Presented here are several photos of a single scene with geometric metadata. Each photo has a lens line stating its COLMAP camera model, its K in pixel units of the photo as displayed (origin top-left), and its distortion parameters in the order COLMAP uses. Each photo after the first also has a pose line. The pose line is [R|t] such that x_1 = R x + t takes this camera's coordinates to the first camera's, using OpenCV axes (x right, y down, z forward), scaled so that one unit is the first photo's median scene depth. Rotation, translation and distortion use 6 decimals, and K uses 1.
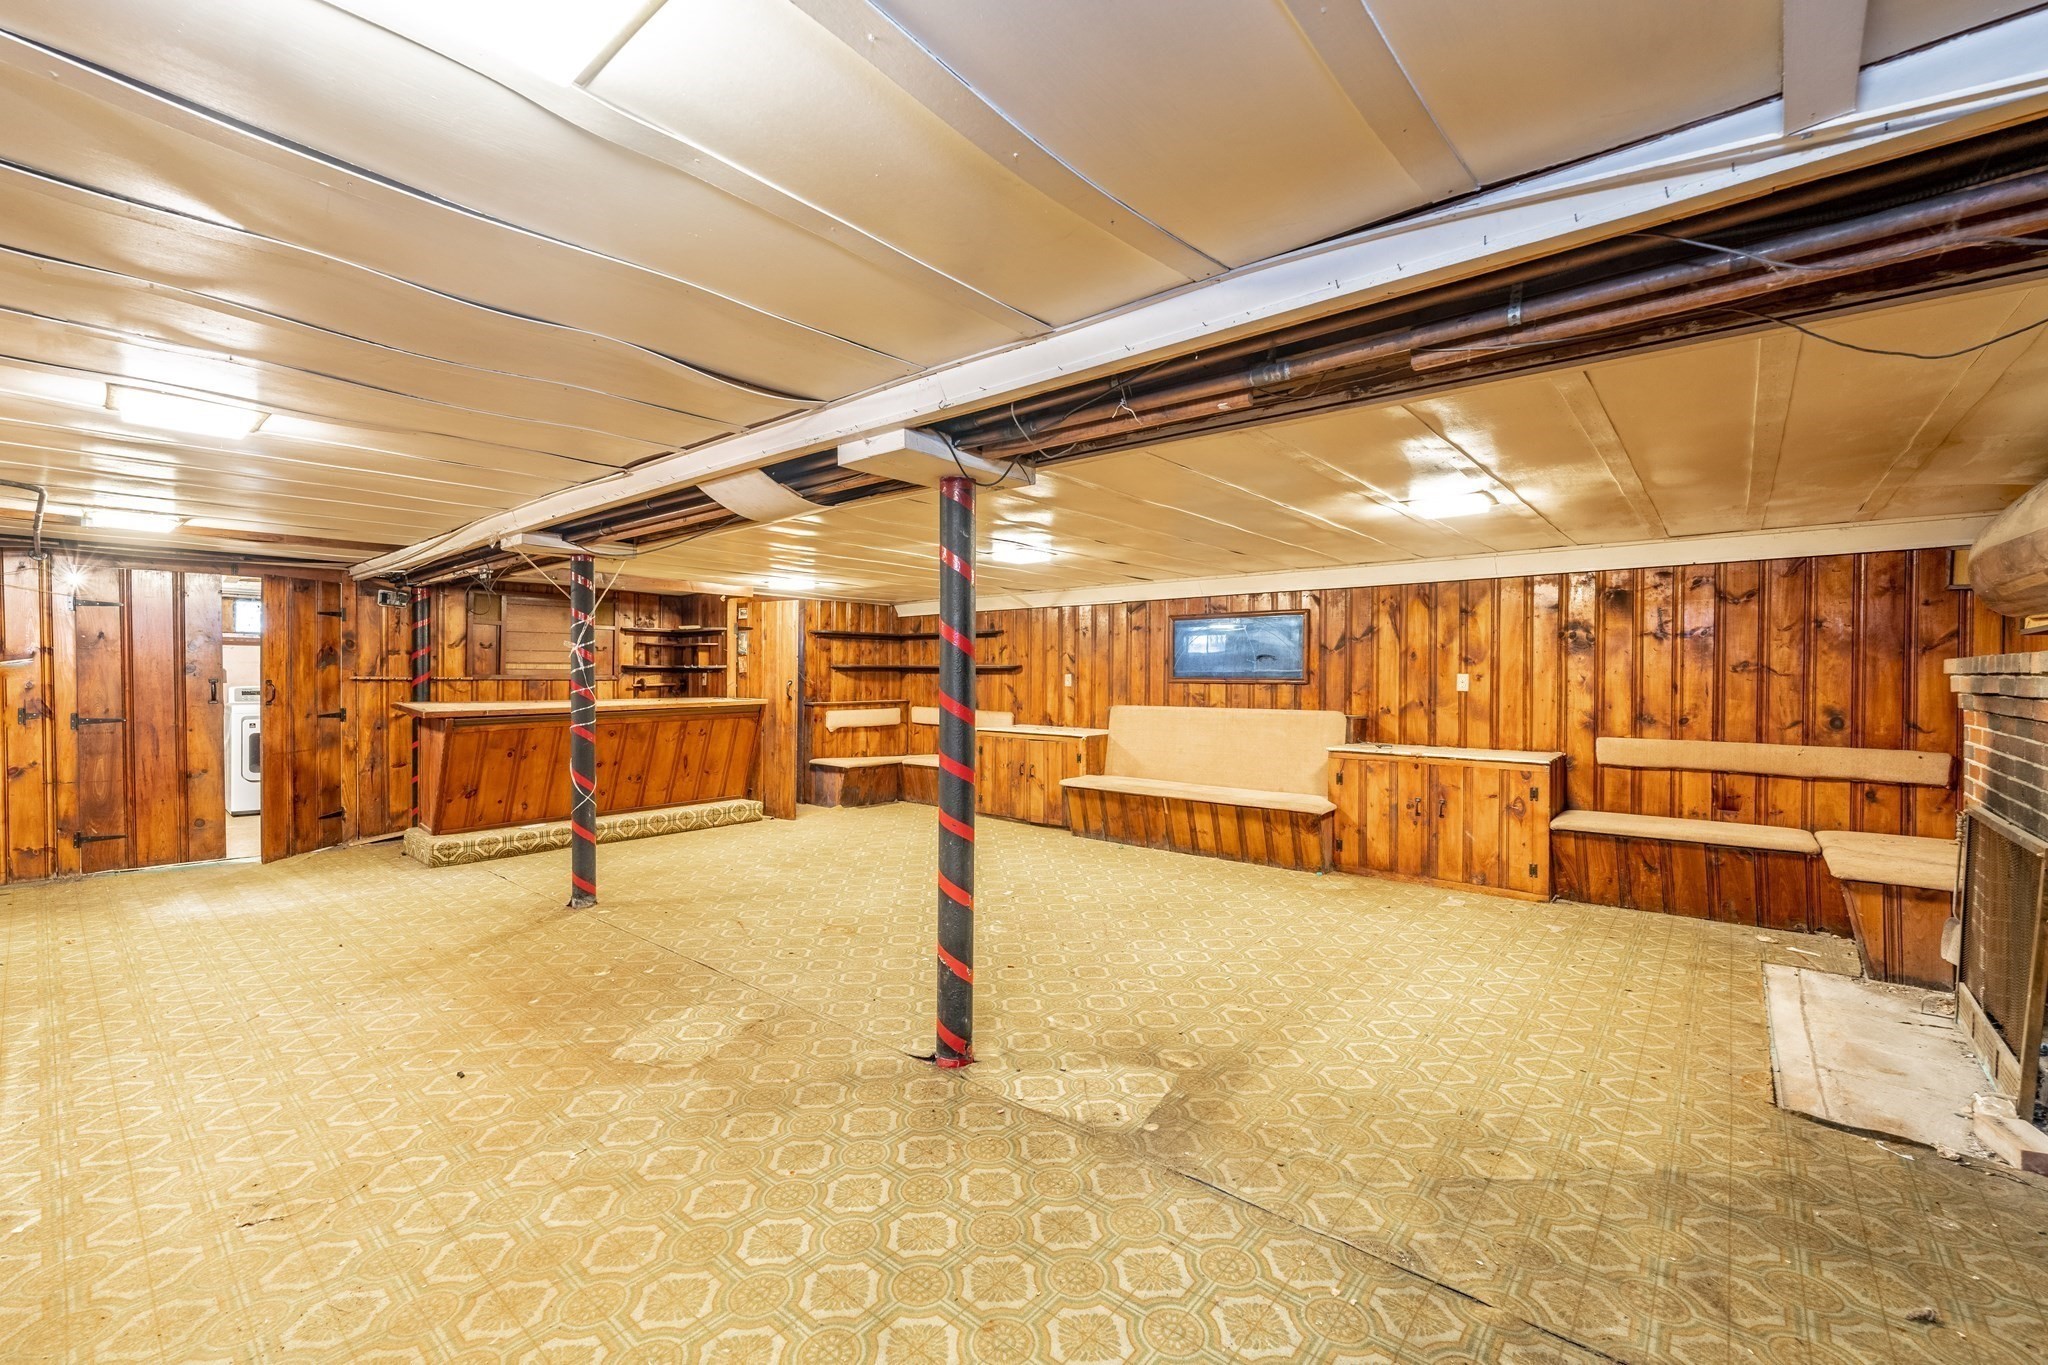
lens RADIAL K [[827.1, 0, 1014.4], [0, 827.1, 672.5], [0, 0, 1]] dist [0.000476, -0.000014]
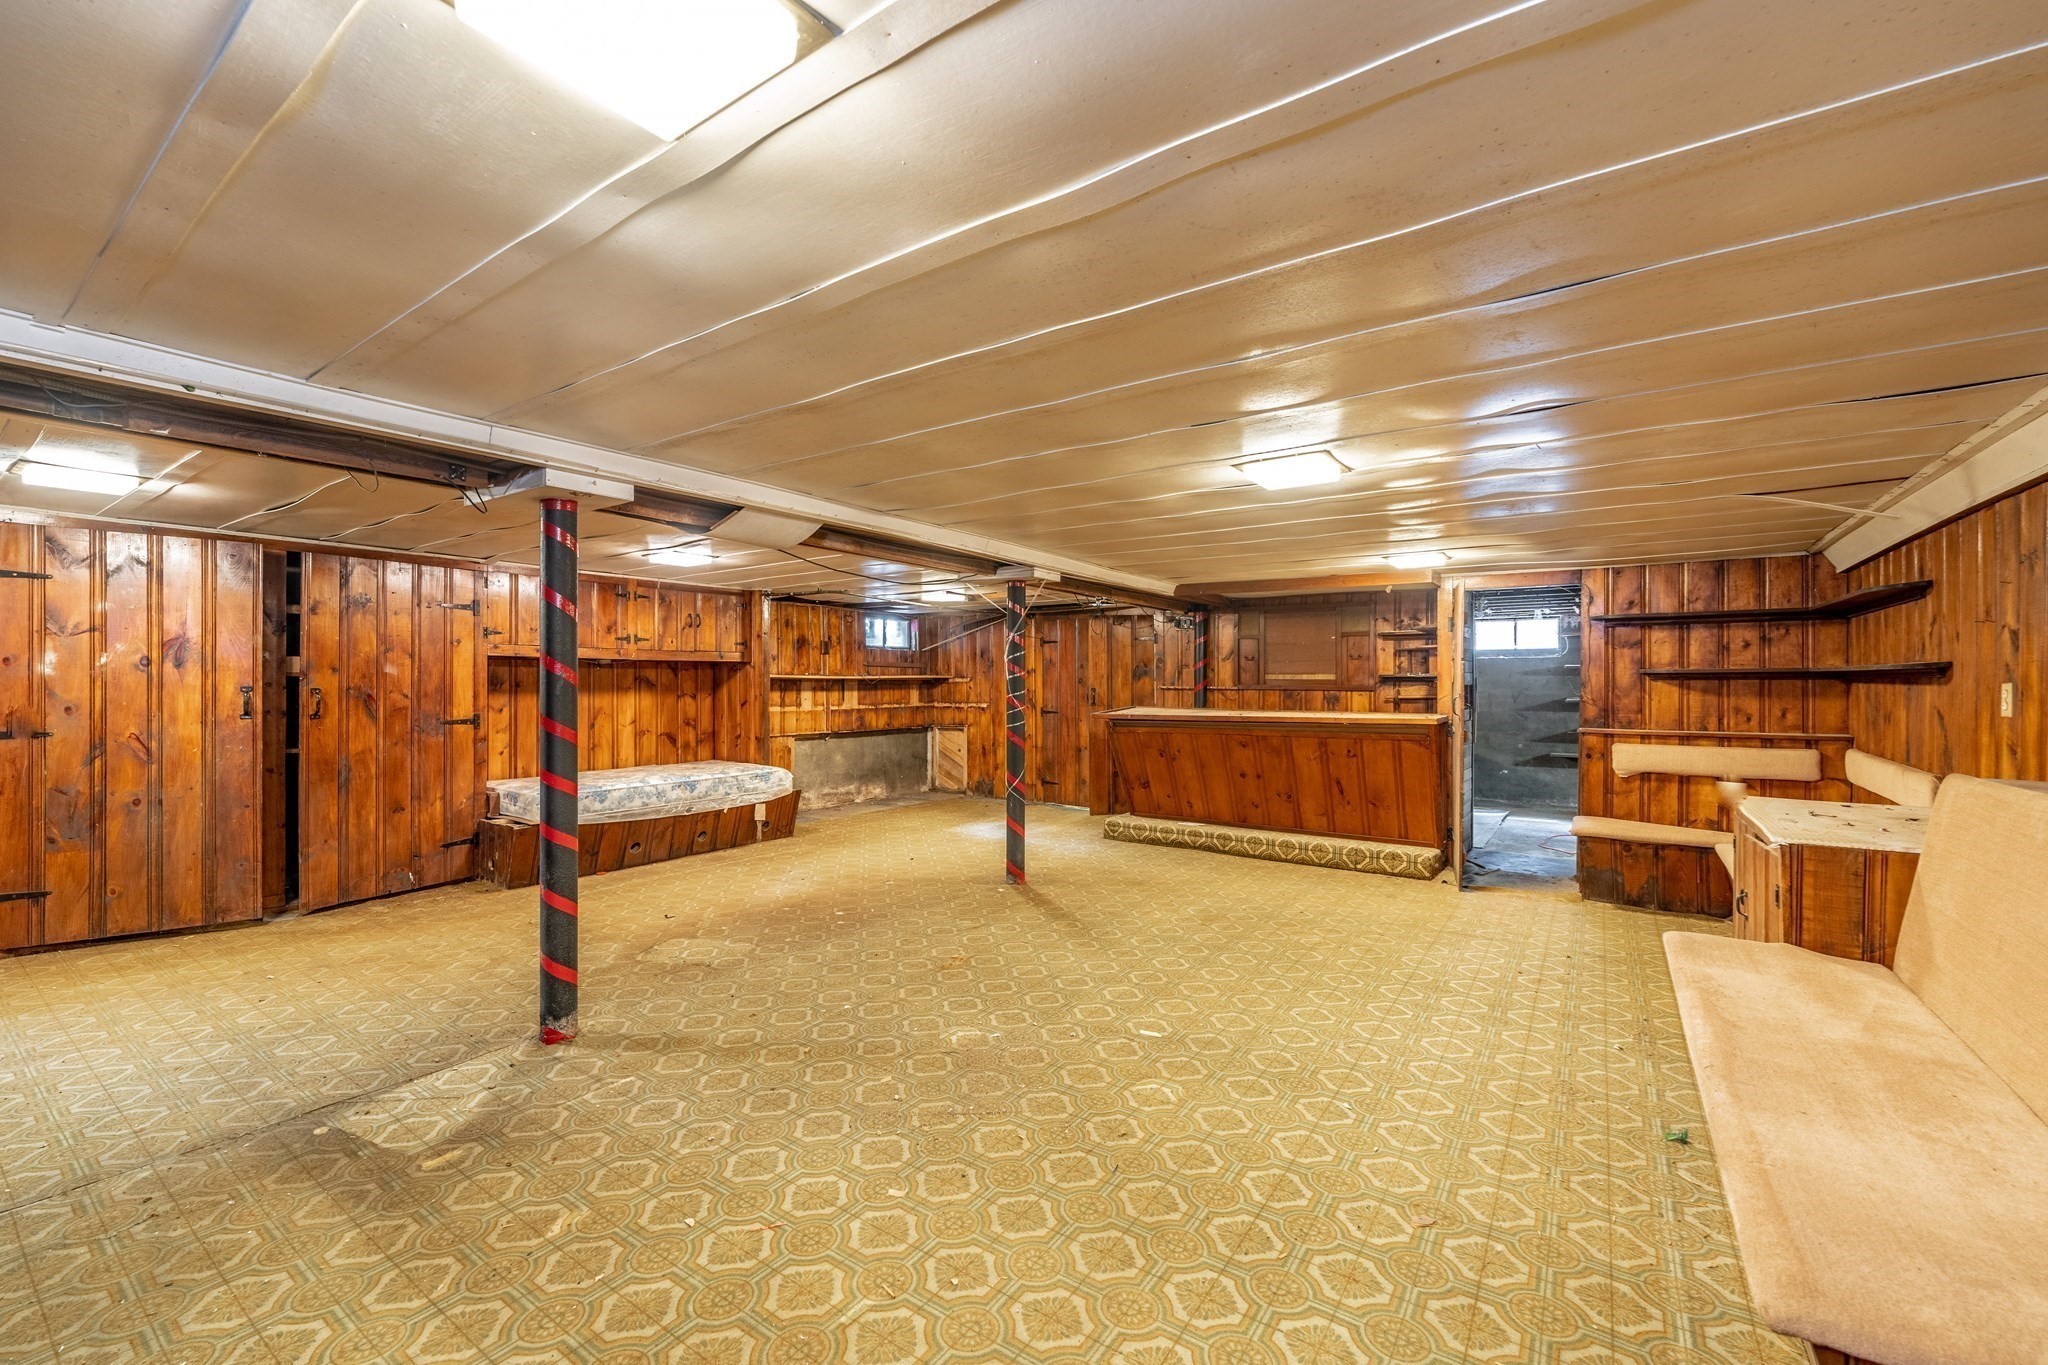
lens RADIAL K [[827.1, 0, 1014.4], [0, 827.1, 672.5], [0, 0, 1]] dist [0.000476, -0.000014]
pose [[0.101709, -0.015256, -0.994697, 0.643280], [0.000744, 0.999883, -0.015259, 0.004206], [0.994814, 0.000812, 0.101709, 0.885972]]
